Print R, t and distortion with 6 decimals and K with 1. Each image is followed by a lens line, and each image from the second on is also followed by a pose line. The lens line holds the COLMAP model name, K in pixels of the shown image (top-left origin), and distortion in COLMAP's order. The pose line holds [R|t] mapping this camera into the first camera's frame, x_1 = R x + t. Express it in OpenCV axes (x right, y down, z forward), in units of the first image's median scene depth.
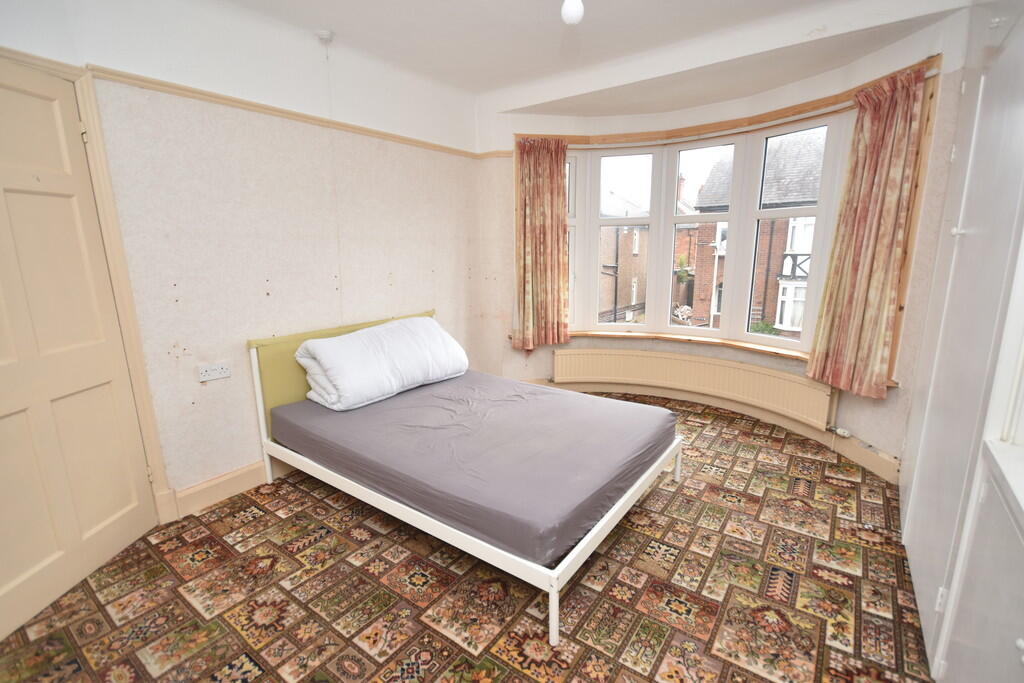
lens RADIAL K [[464.7, 0, 509.1], [0, 464.7, 342.9], [0, 0, 1]] dist [0.000728, -0.001678]
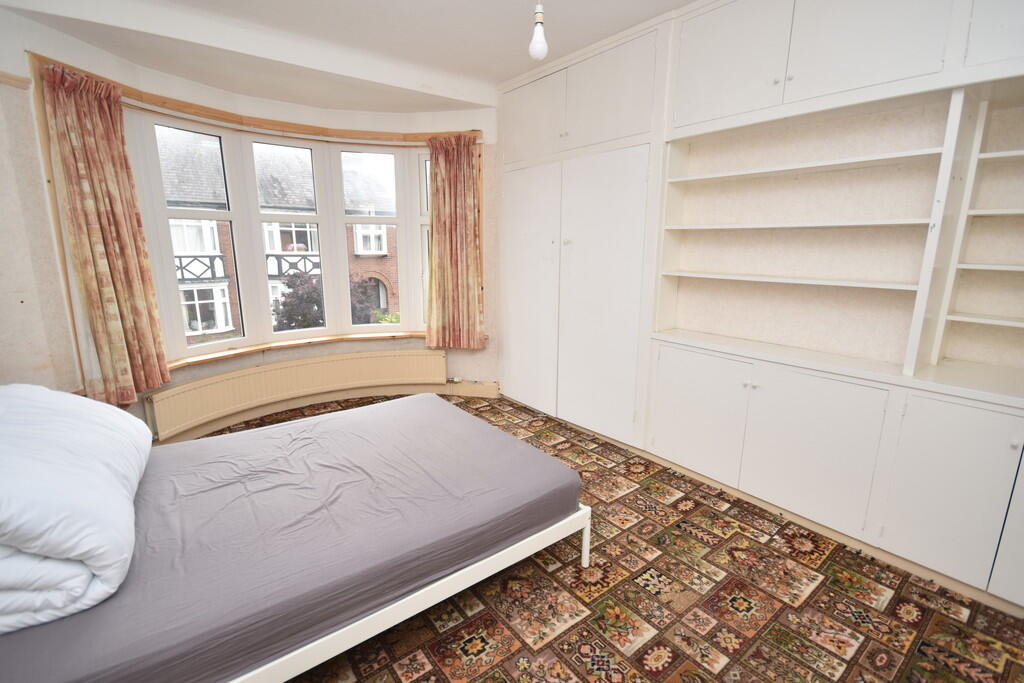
lens RADIAL K [[464.7, 0, 508.1], [0, 464.7, 347.0], [0, 0, 1]] dist [0.000728, -0.001678]
pose [[0.276536, -0.188418, 0.942352, -0.775102], [0.186661, 0.972447, 0.139659, -0.102880], [-0.942701, 0.137279, 0.304086, 0.557333]]
